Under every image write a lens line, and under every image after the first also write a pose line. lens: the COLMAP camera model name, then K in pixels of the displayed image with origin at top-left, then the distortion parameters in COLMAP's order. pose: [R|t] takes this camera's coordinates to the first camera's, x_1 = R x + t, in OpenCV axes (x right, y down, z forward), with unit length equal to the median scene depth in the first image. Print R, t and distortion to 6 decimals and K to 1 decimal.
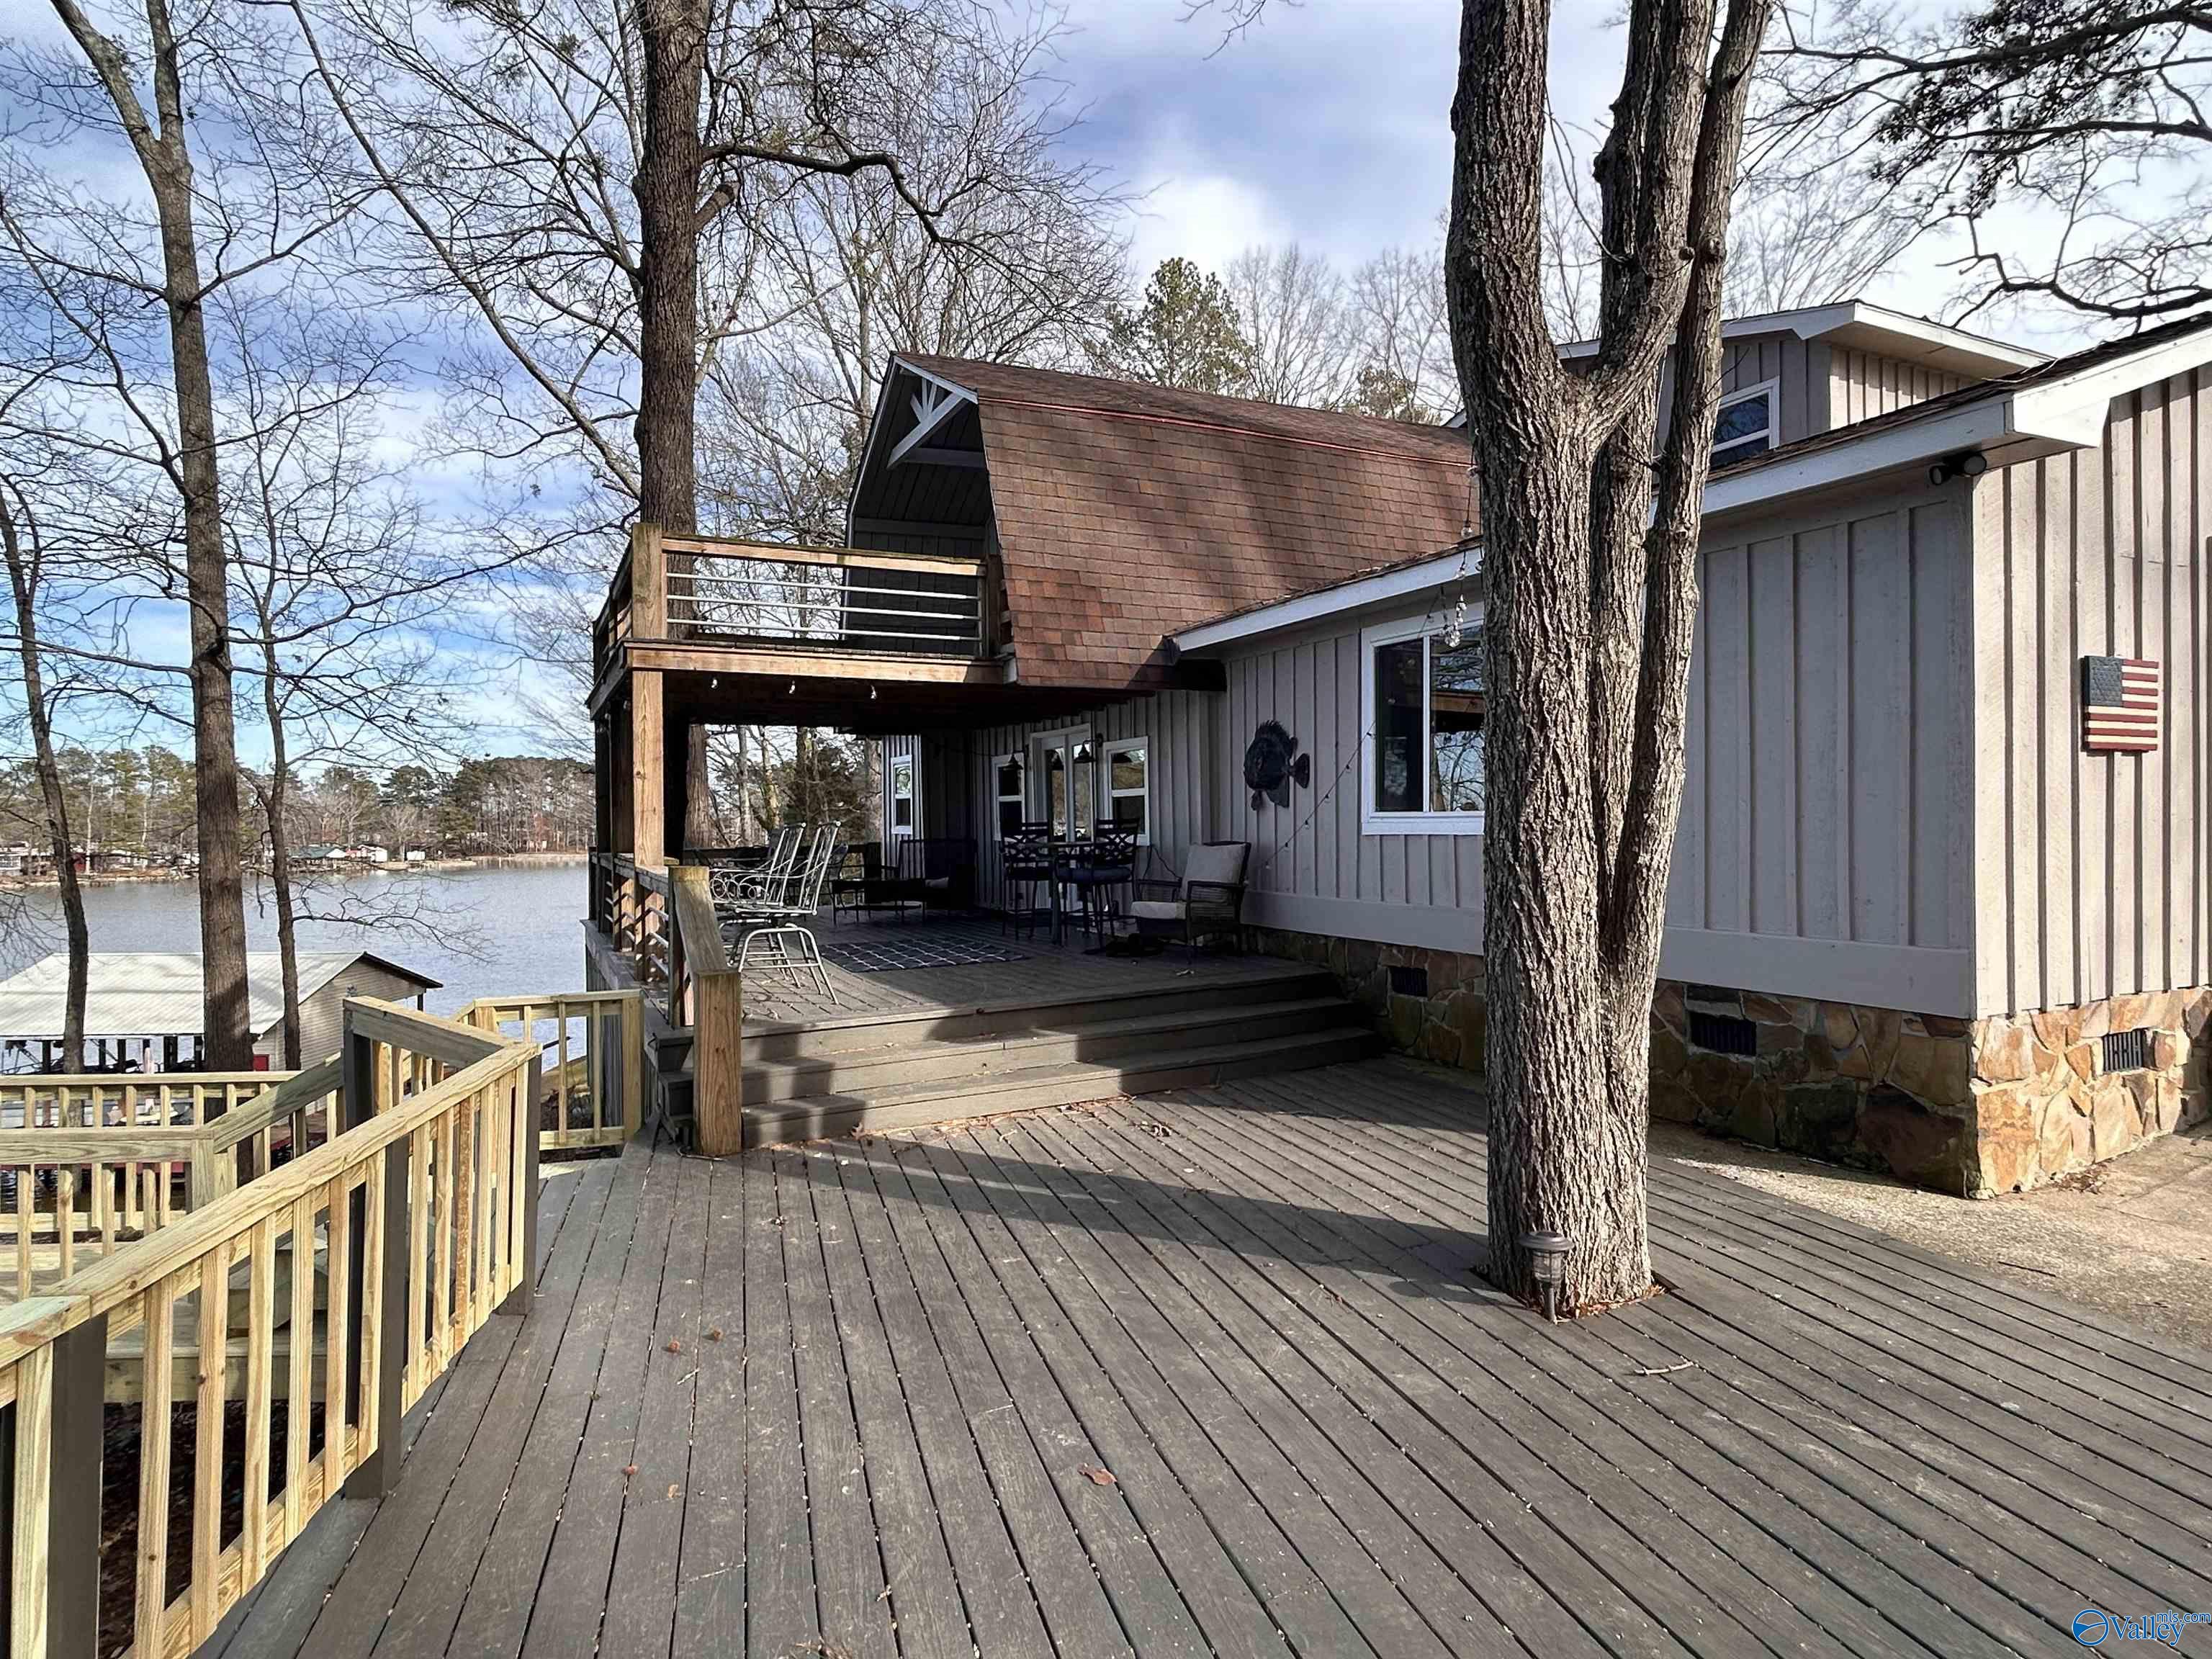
lens RADIAL K [[1246.6, 0, 1103.1], [0, 1246.6, 831.6], [0, 0, 1]] dist [0.000149, -0.002888]
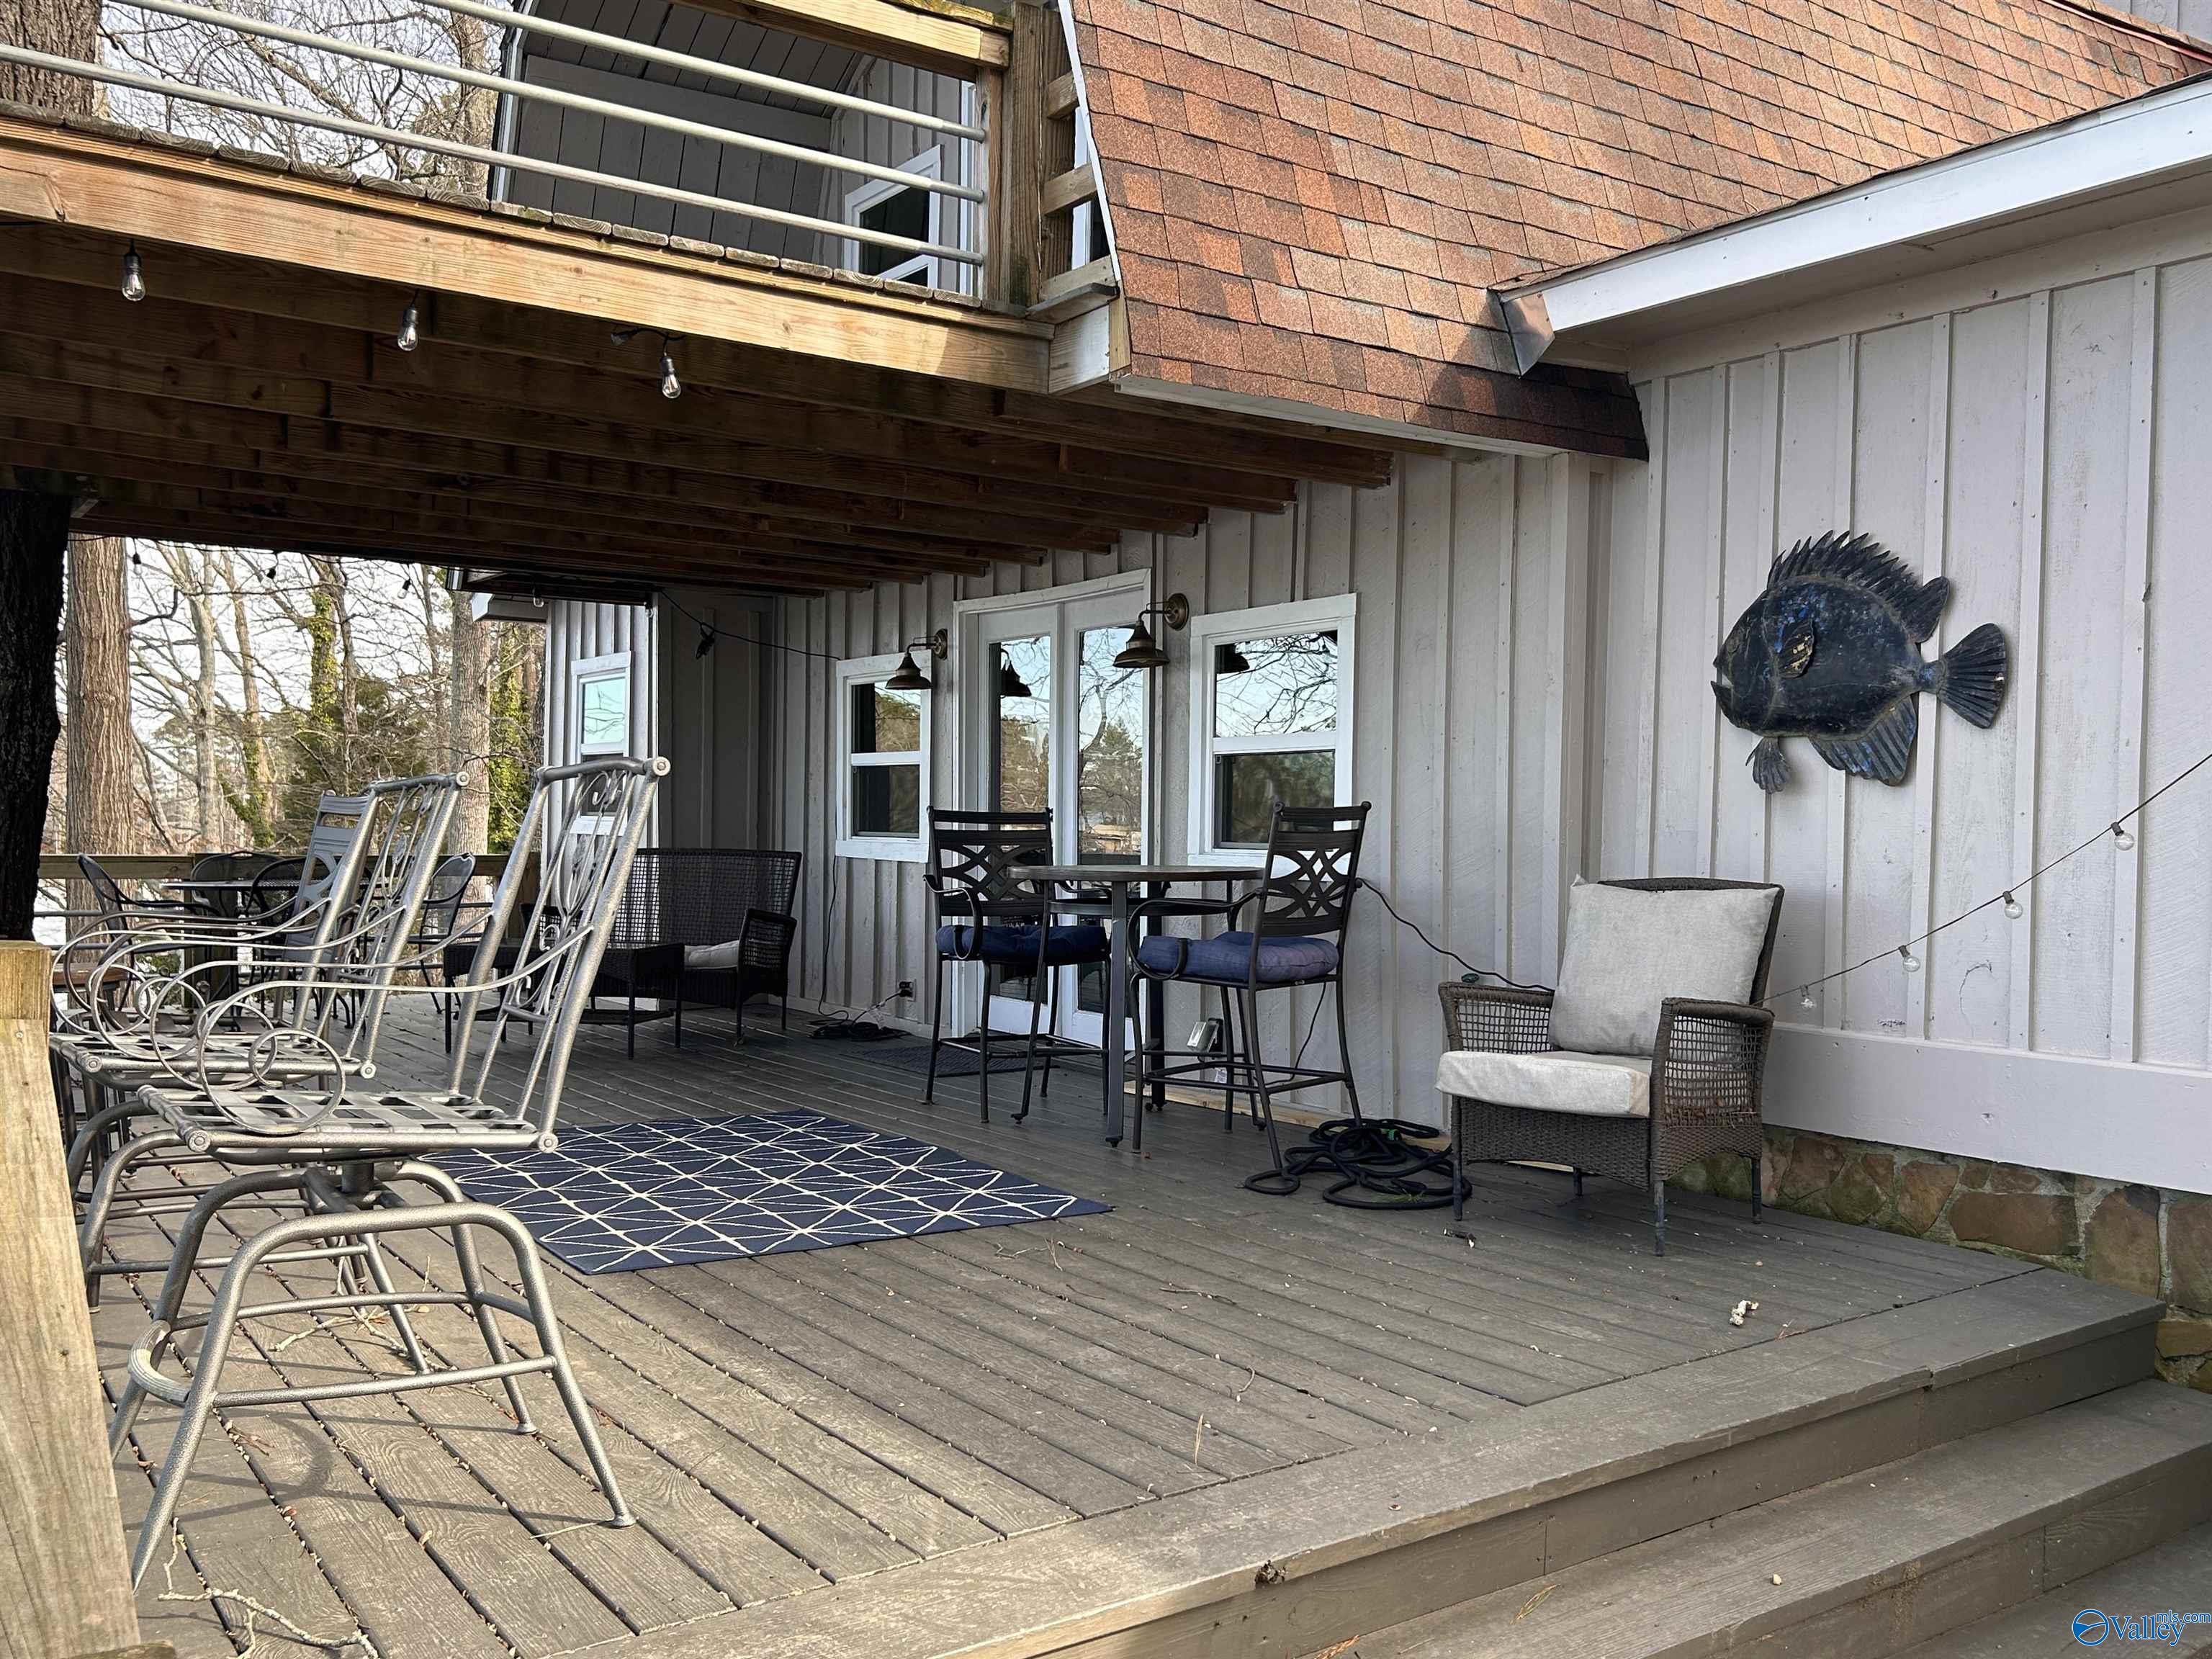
lens RADIAL K [[2017.5, 0, 1108.6], [0, 2017.5, 825.8], [0, 0, 1]] dist [0.027460, 0.000000]
pose [[0.989732, 0.032585, 0.139174, -0.135568], [-0.030728, 0.999408, -0.015469, 0.006489], [-0.139595, 0.011033, 0.990147, 0.456168]]
